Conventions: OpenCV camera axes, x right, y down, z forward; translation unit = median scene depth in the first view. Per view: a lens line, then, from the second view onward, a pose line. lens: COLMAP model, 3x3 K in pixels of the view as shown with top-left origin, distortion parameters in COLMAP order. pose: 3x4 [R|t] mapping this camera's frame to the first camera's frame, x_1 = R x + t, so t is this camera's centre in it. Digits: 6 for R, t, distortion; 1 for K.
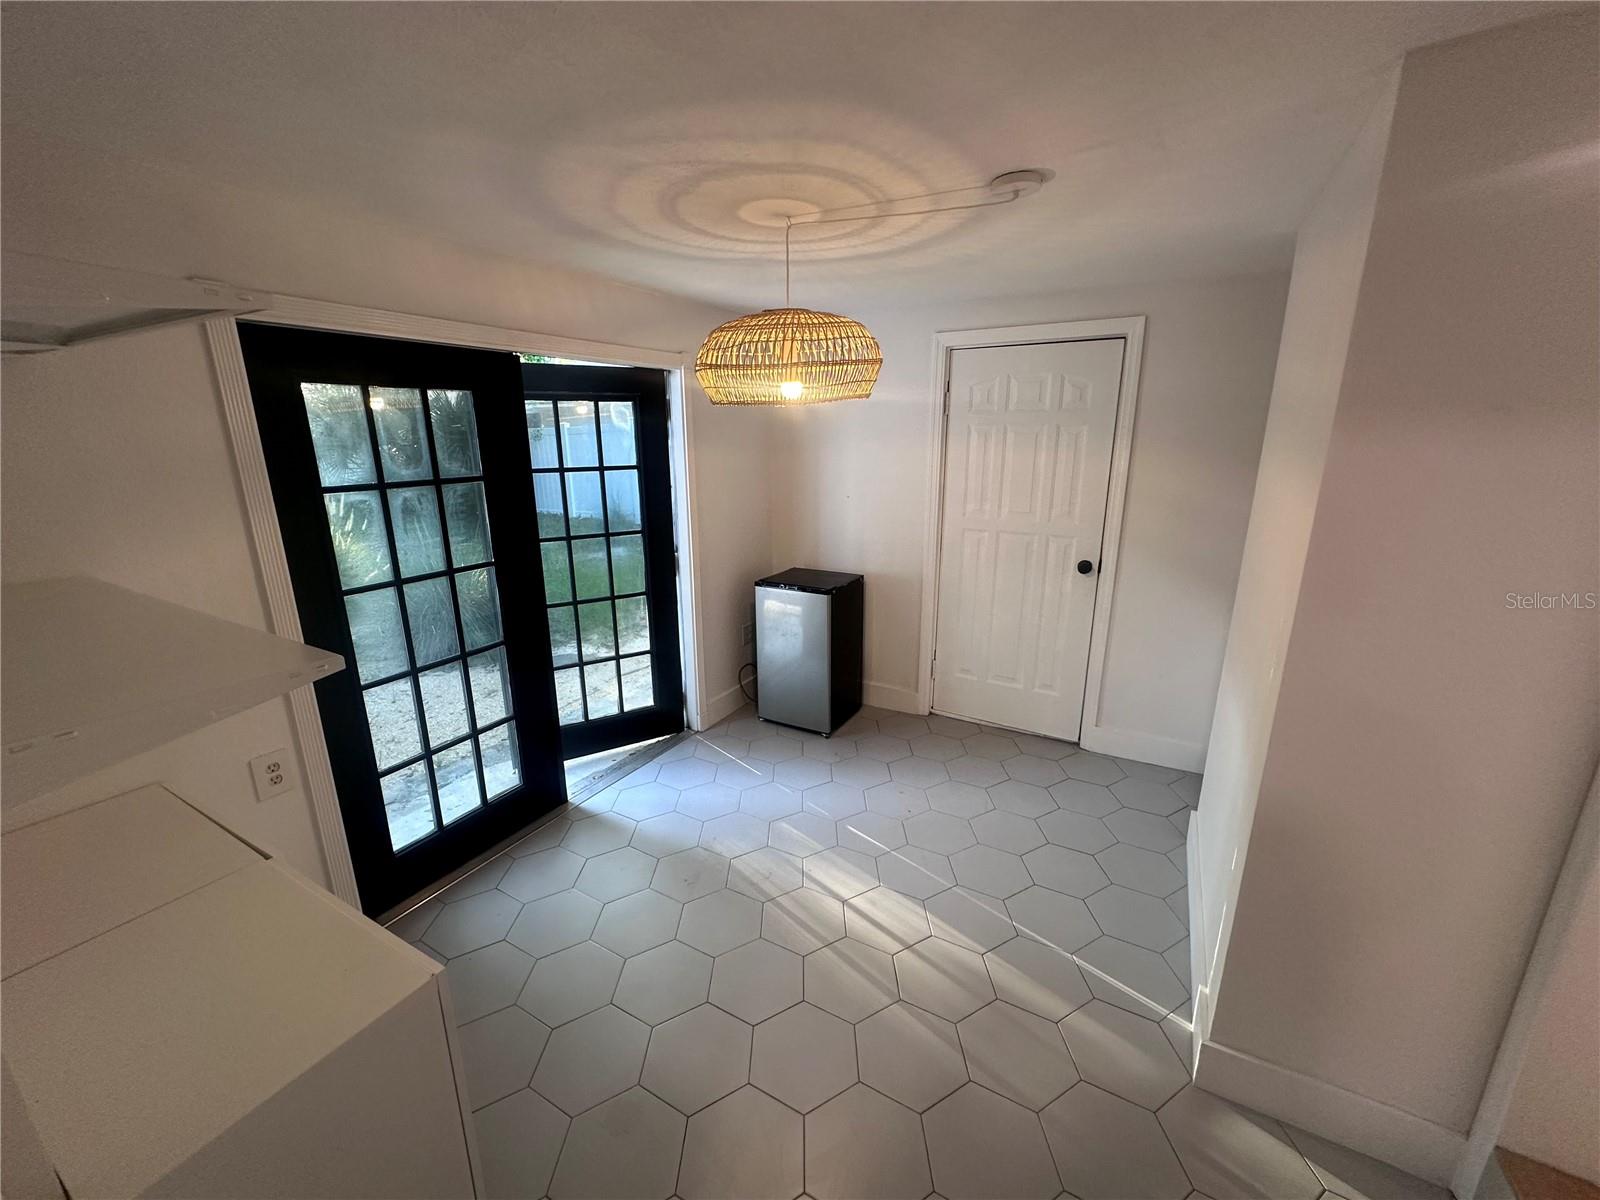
lens RADIAL K [[636.0, 0, 800.0], [0, 636.0, 600.0], [0, 0, 1]] dist [-0.003786, 0.000690]
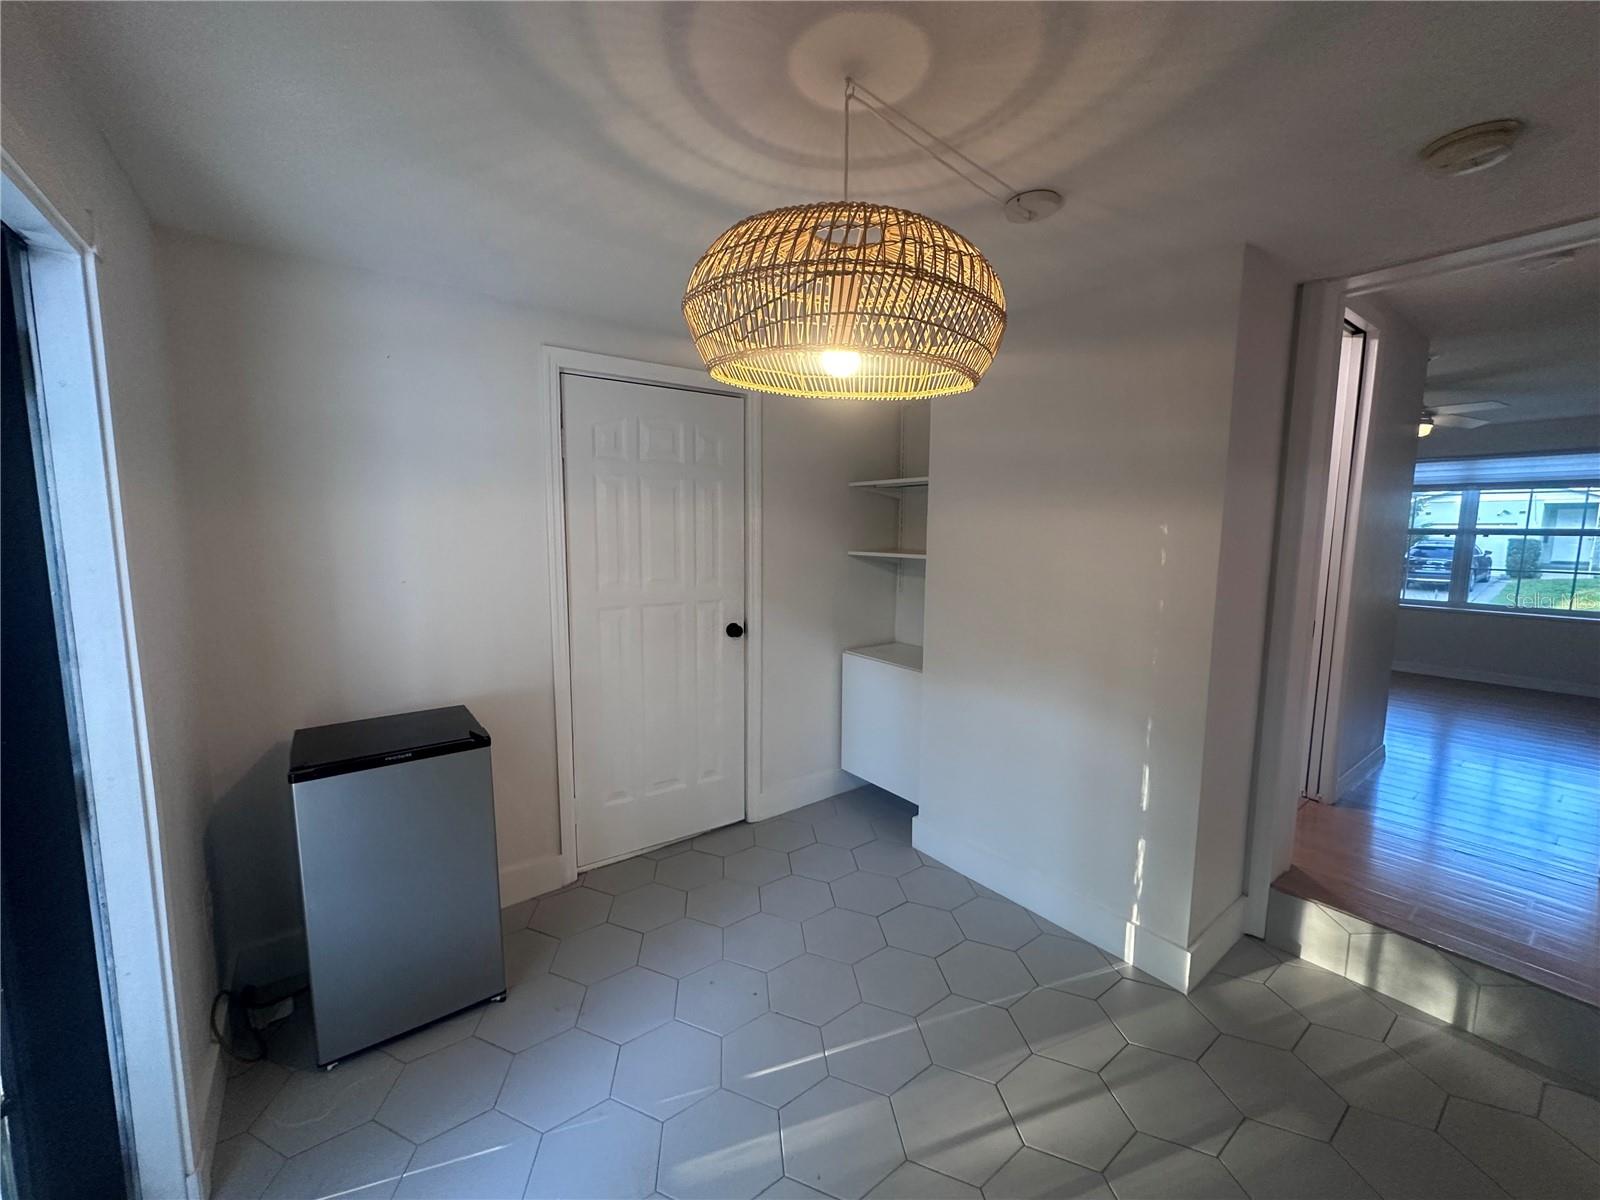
lens RADIAL K [[636.0, 0, 800.0], [0, 636.0, 600.0], [0, 0, 1]] dist [-0.003786, 0.000690]
pose [[0.397257, -0.097252, 0.912540, -0.358510], [0.226461, 0.974006, 0.005217, -0.076412], [-0.889327, 0.204583, 0.408955, 0.506025]]
